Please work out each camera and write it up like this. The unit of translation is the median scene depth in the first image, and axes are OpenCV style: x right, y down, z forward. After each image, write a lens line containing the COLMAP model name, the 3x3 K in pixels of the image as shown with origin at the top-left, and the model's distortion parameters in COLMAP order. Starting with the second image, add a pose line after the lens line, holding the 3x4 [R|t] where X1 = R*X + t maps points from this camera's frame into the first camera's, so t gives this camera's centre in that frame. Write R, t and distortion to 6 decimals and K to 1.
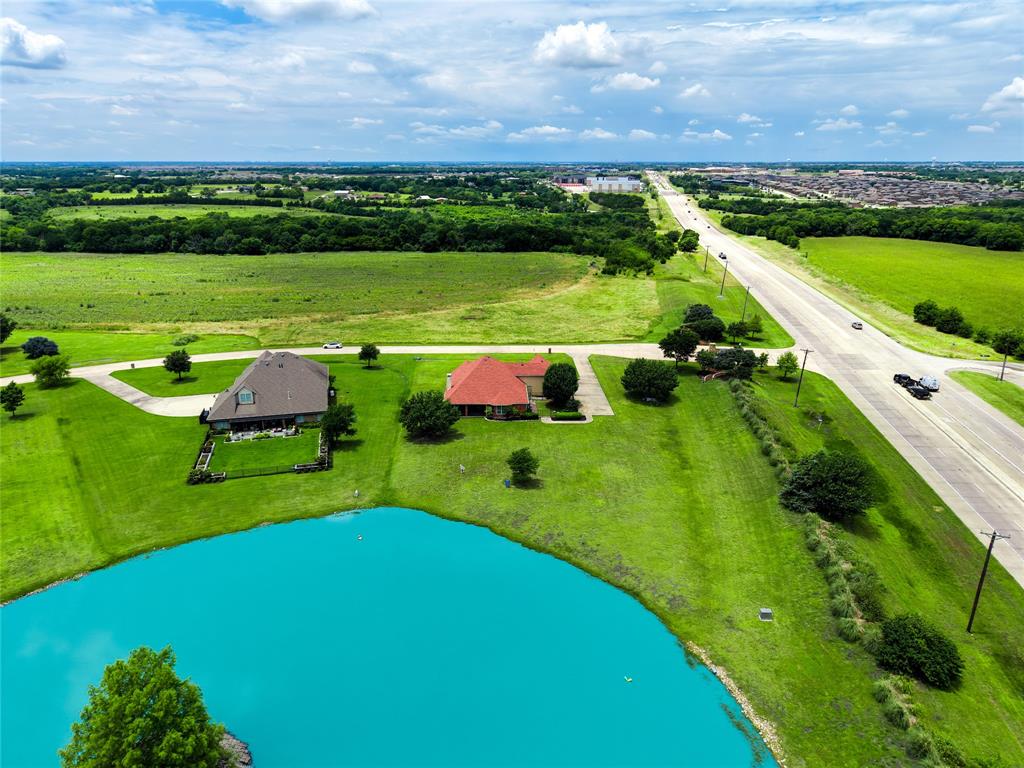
lens RADIAL K [[687.7, 0, 506.0], [0, 687.7, 383.6], [0, 0, 1]] dist [0.054579, -0.079894]
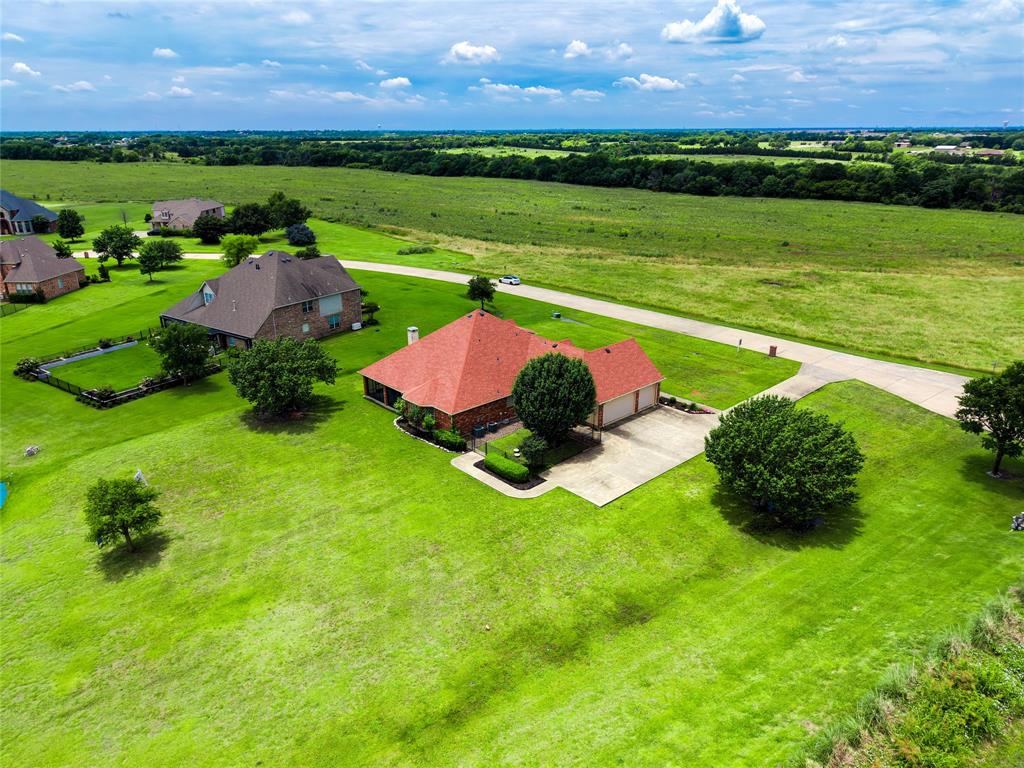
lens RADIAL K [[686.9, 0, 508.4], [0, 686.9, 385.5], [0, 0, 1]] dist [0.011874, -0.007391]
pose [[0.665227, 0.259263, -0.700182, 0.355995], [-0.226385, 0.963669, 0.141743, -0.062159], [0.711493, 0.064219, 0.699752, 0.624800]]
